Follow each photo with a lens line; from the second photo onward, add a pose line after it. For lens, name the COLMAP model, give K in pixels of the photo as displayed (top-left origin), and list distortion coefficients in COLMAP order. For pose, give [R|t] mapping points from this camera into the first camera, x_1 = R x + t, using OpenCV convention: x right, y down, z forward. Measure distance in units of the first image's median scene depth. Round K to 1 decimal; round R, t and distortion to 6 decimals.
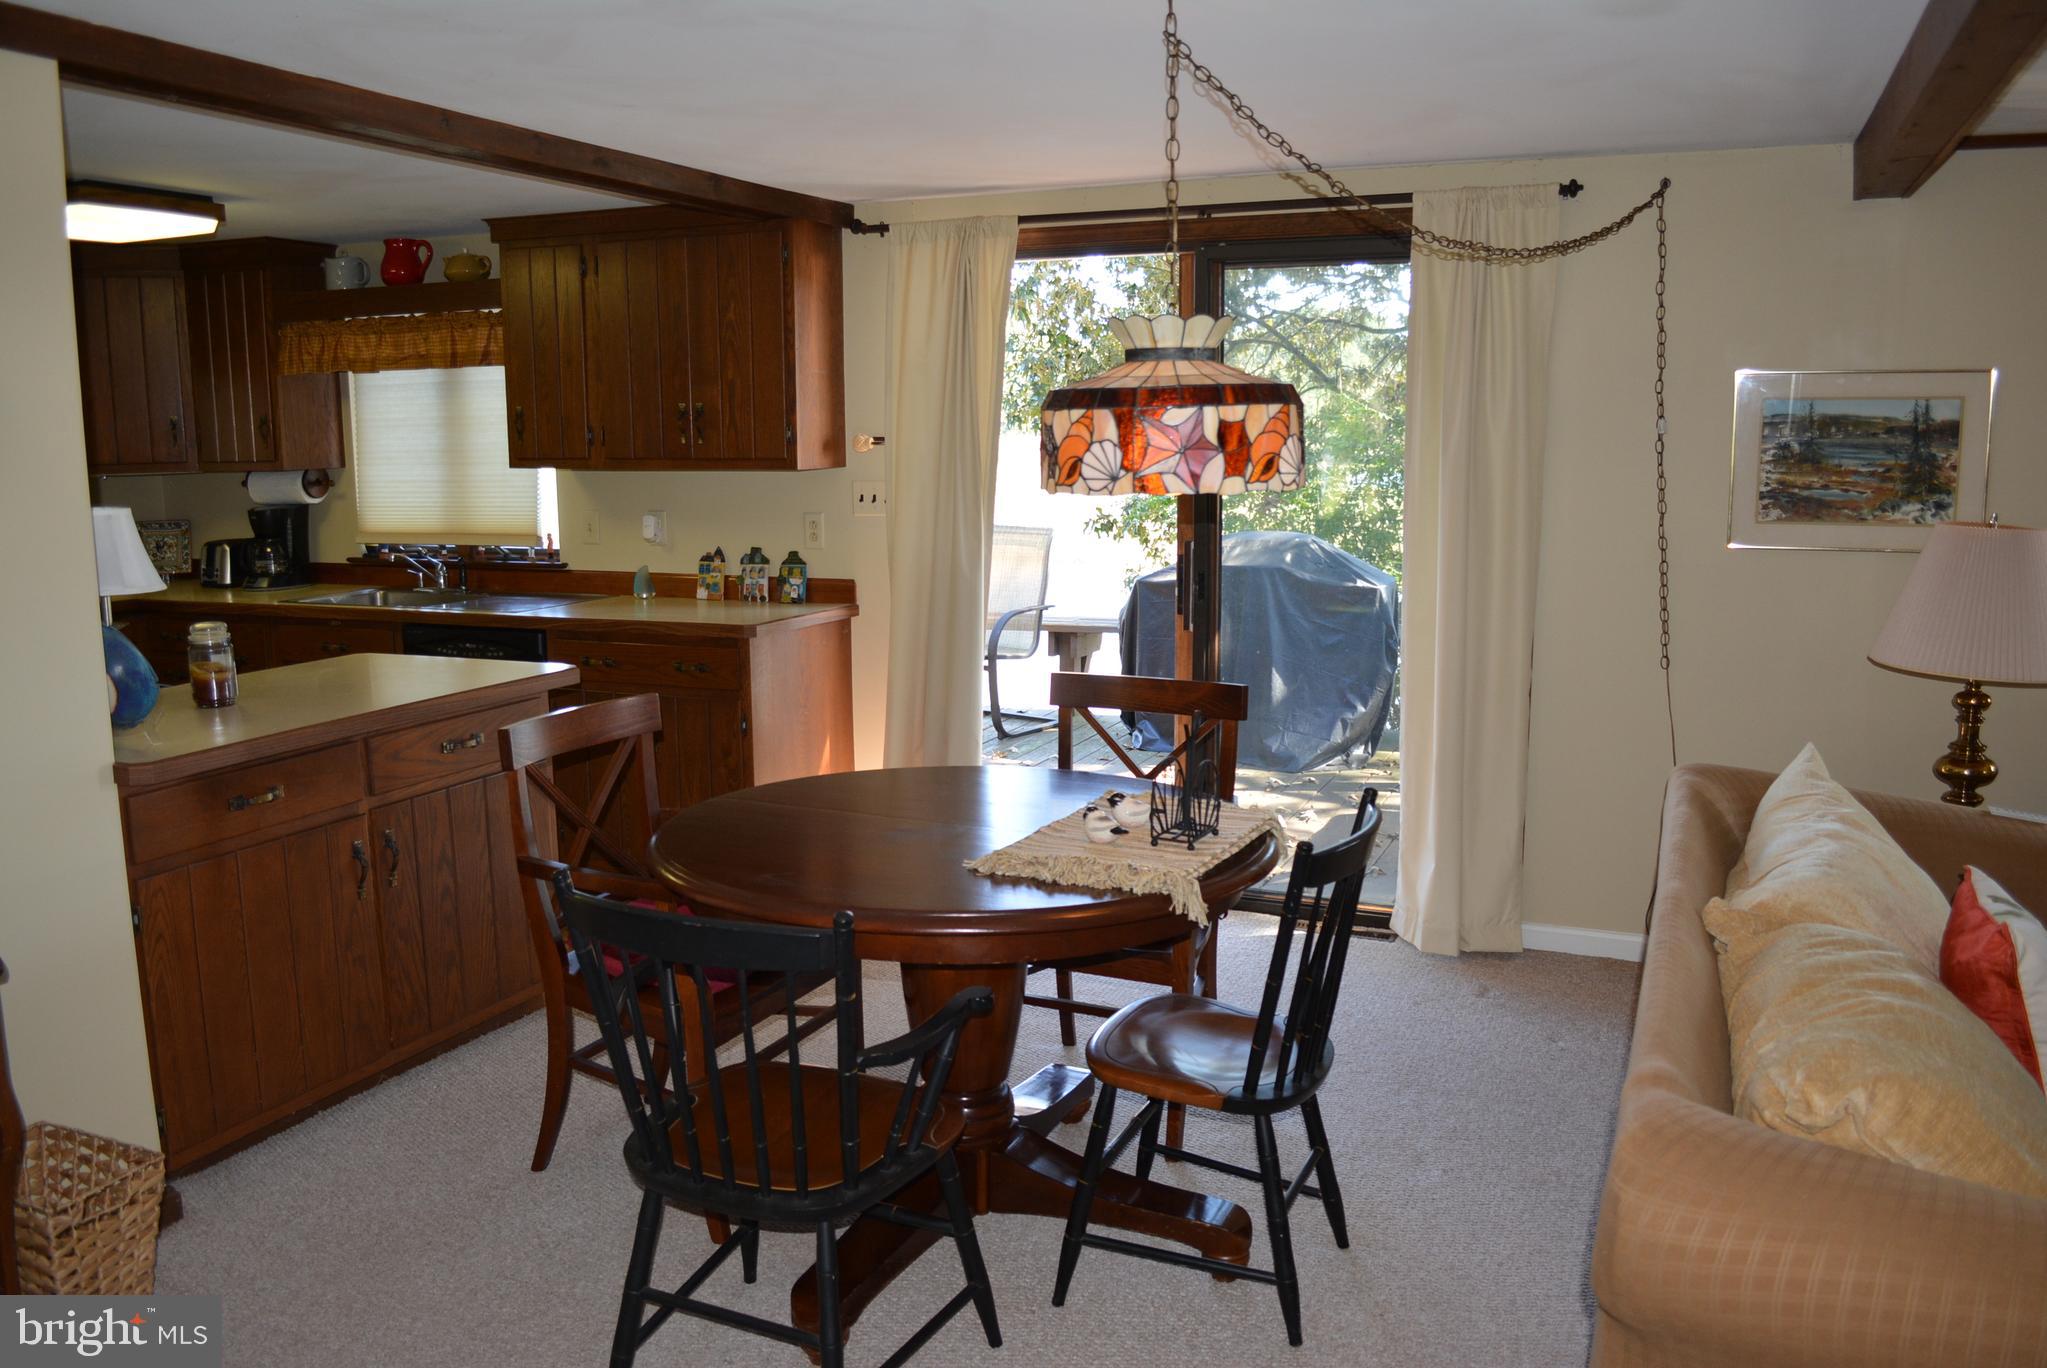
lens RADIAL K [[1614.4, 0, 1023.5], [0, 1614.4, 684.0], [0, 0, 1]] dist [-0.075346, 0.005192]
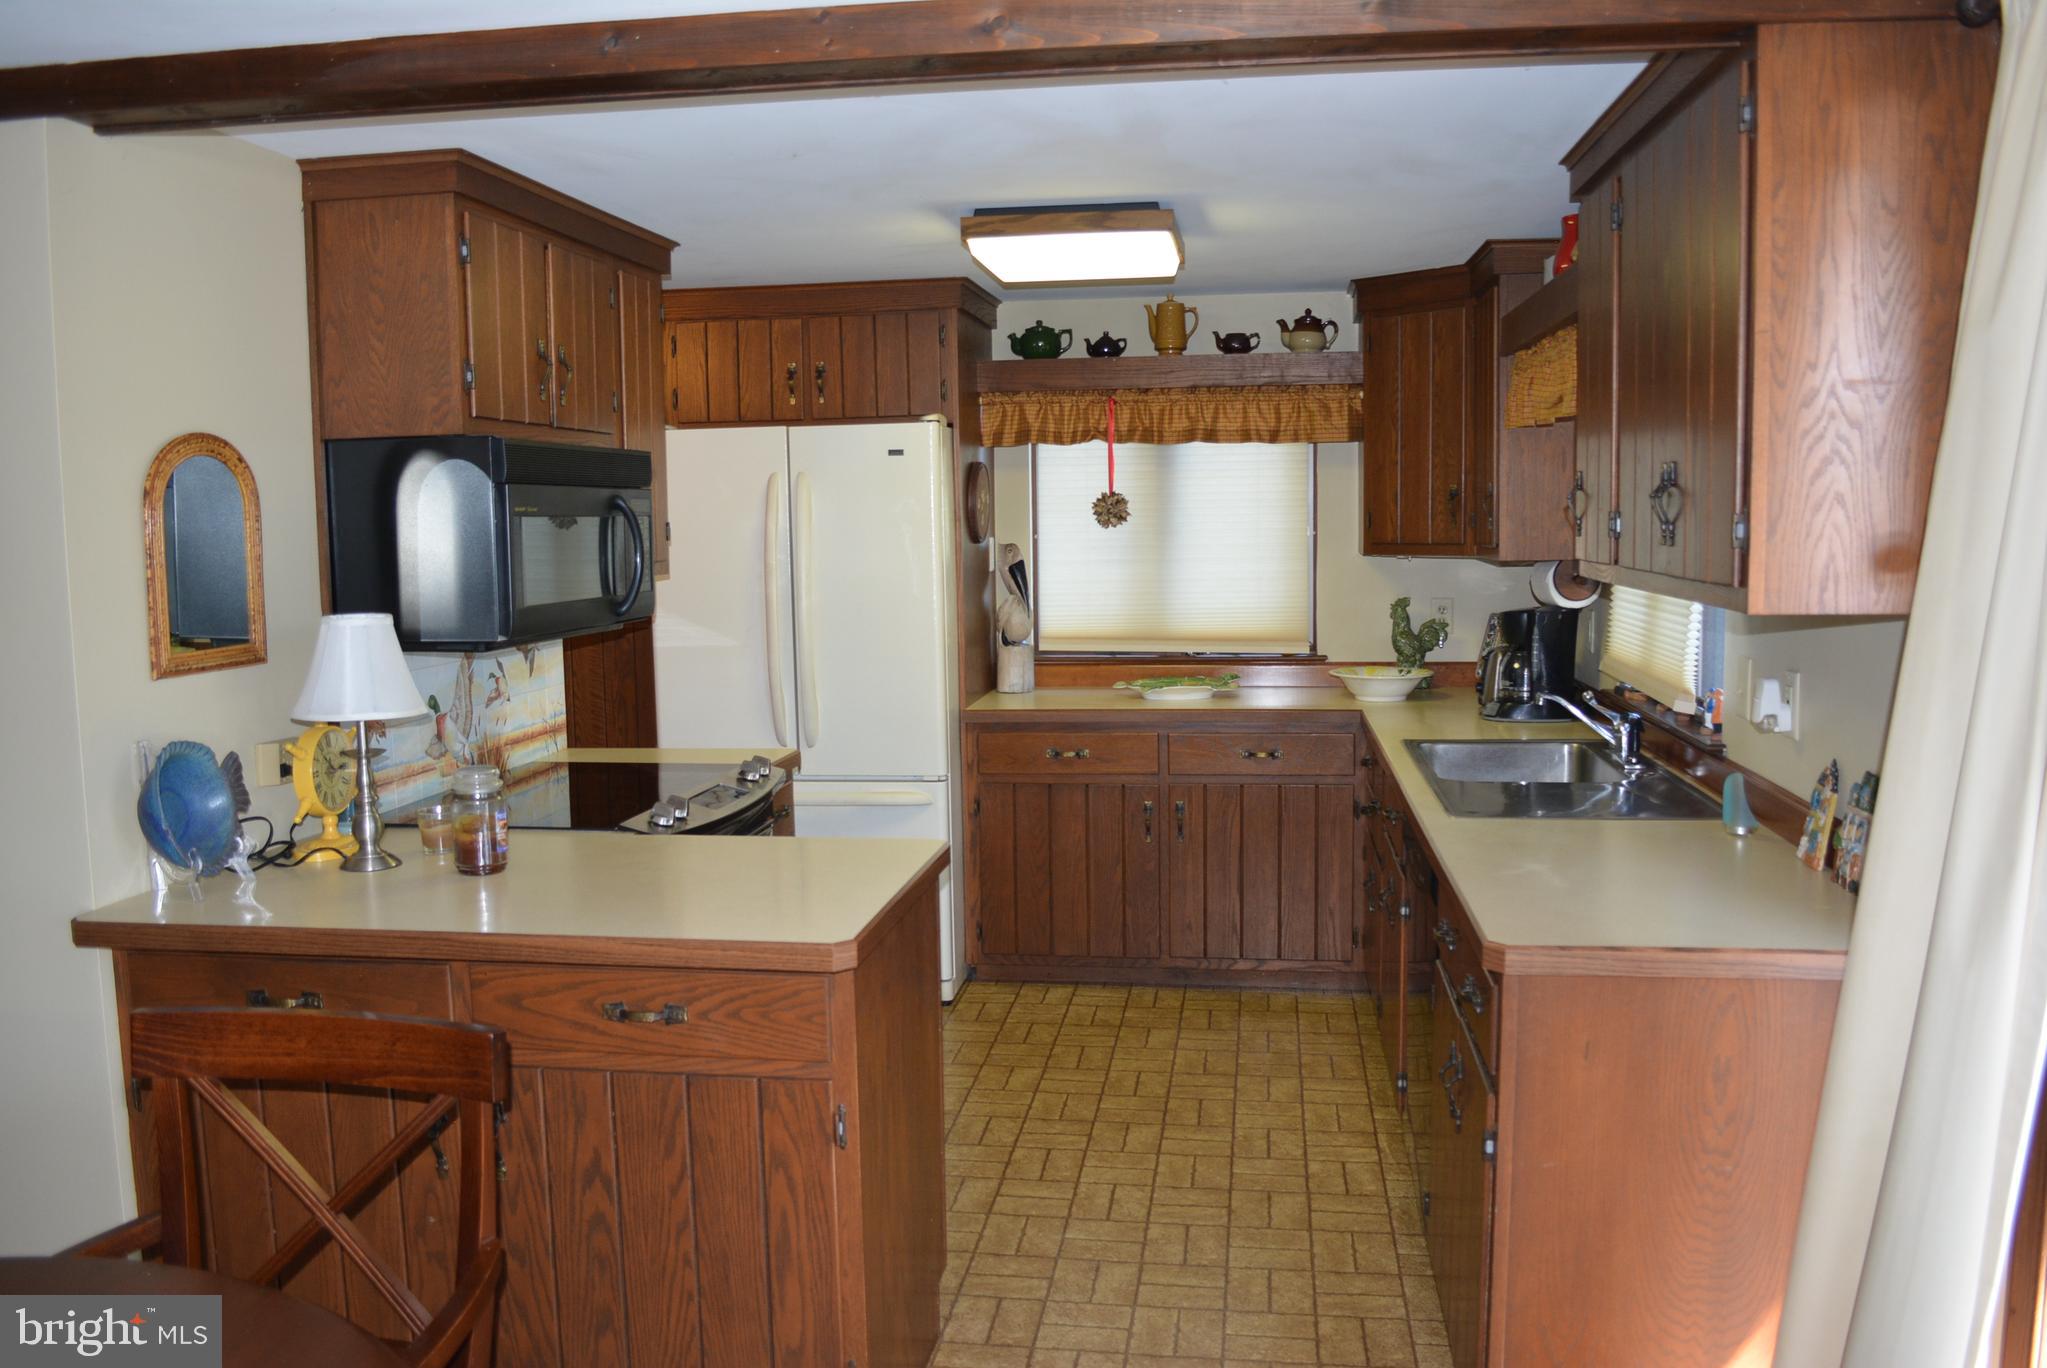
lens RADIAL K [[1614.4, 0, 1023.5], [0, 1614.4, 684.0], [0, 0, 1]] dist [-0.075346, 0.005192]
pose [[0.242552, 0.095215, -0.965455, 0.311190], [-0.130535, 0.989325, 0.064774, -0.163597], [0.961316, 0.110315, 0.252392, 1.021004]]
